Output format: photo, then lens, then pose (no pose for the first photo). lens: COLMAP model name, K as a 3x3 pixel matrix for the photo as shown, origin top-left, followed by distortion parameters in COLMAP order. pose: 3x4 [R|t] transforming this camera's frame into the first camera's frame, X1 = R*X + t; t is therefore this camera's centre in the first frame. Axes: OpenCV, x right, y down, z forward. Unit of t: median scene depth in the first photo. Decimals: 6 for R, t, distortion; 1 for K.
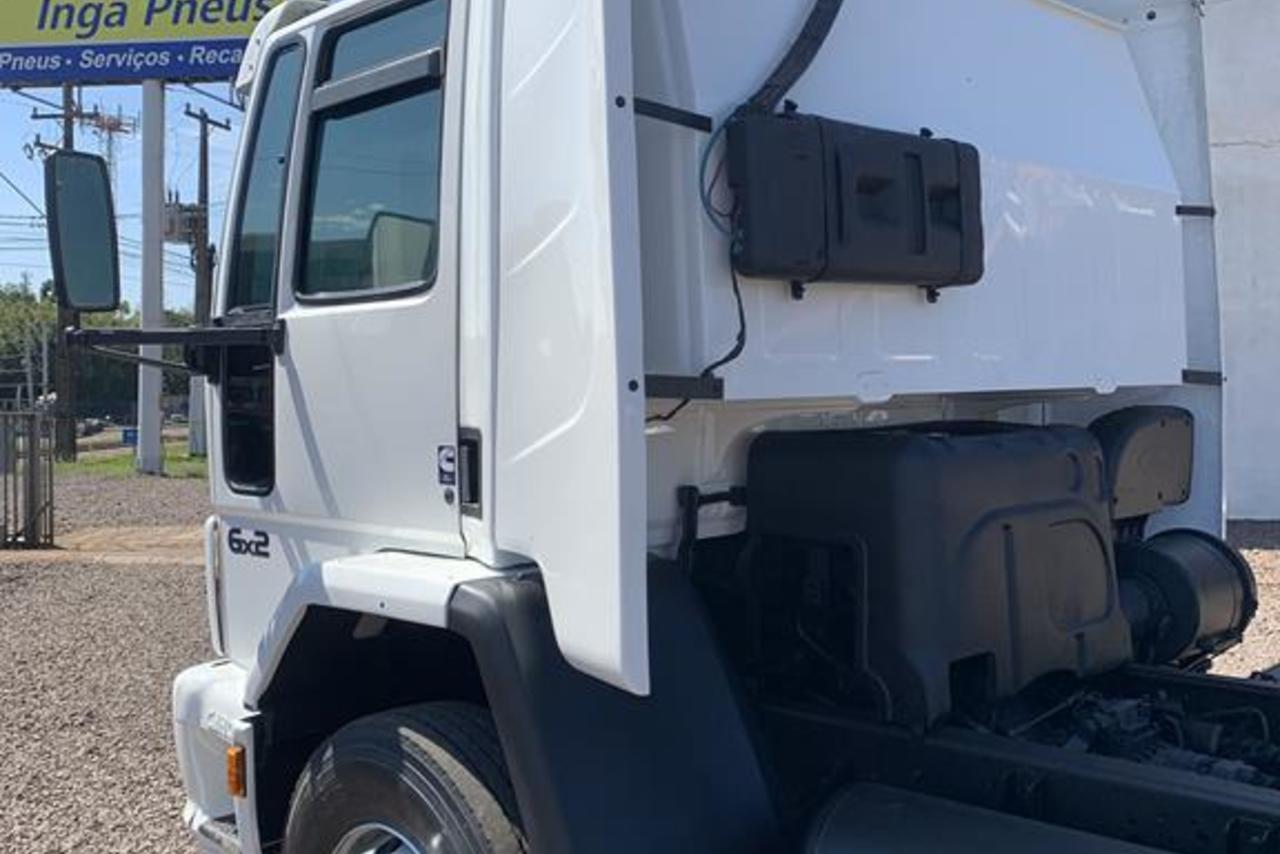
lens RADIAL K [[976.5, 0, 626.6], [0, 976.5, 437.2], [0, 0, 1]] dist [0.033999, -0.052182]
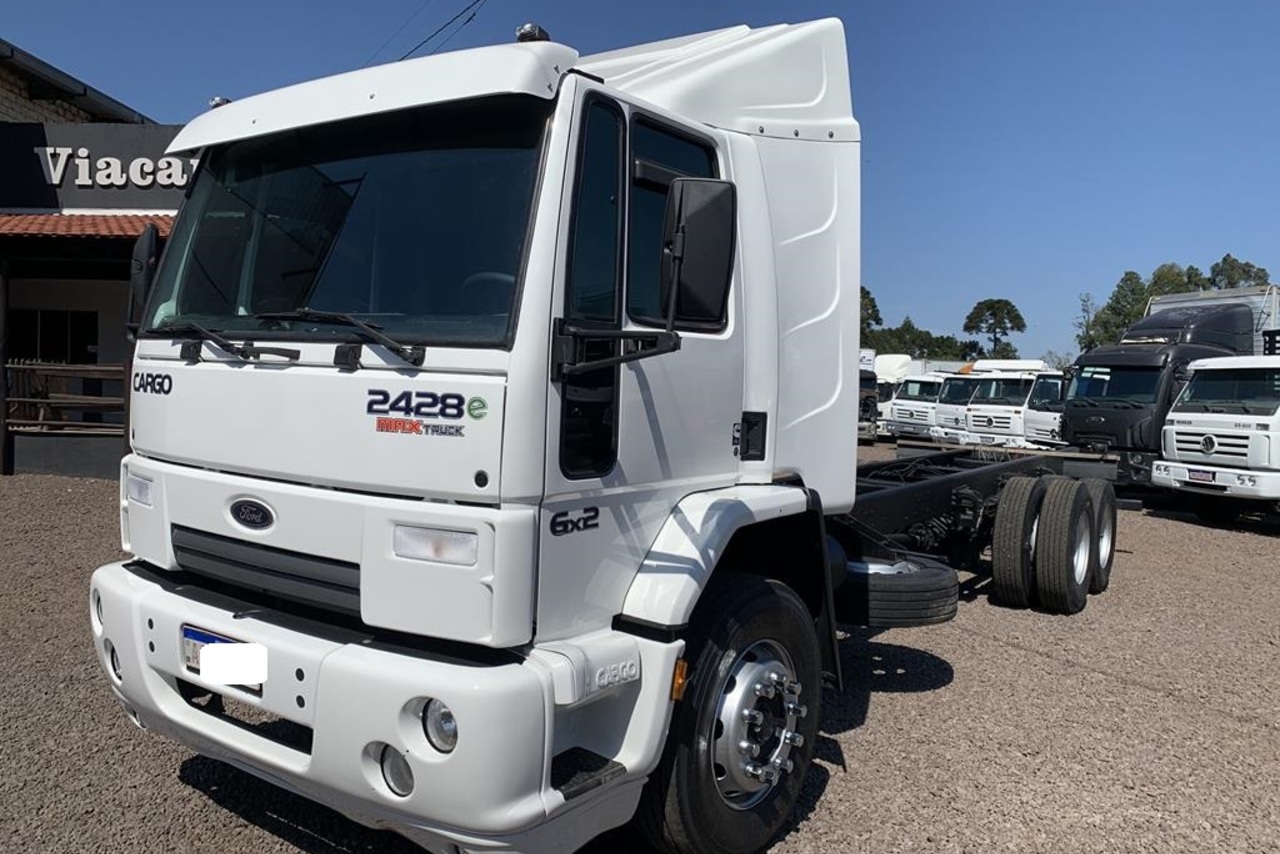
lens RADIAL K [[976.5, 0, 640.3], [0, 976.5, 431.3], [0, 0, 1]] dist [0.033999, -0.052182]
pose [[0.007336, -0.056767, 0.998360, -1.617885], [0.011690, 0.998324, 0.056679, -0.064647], [-0.999905, 0.011255, 0.007987, 0.976642]]
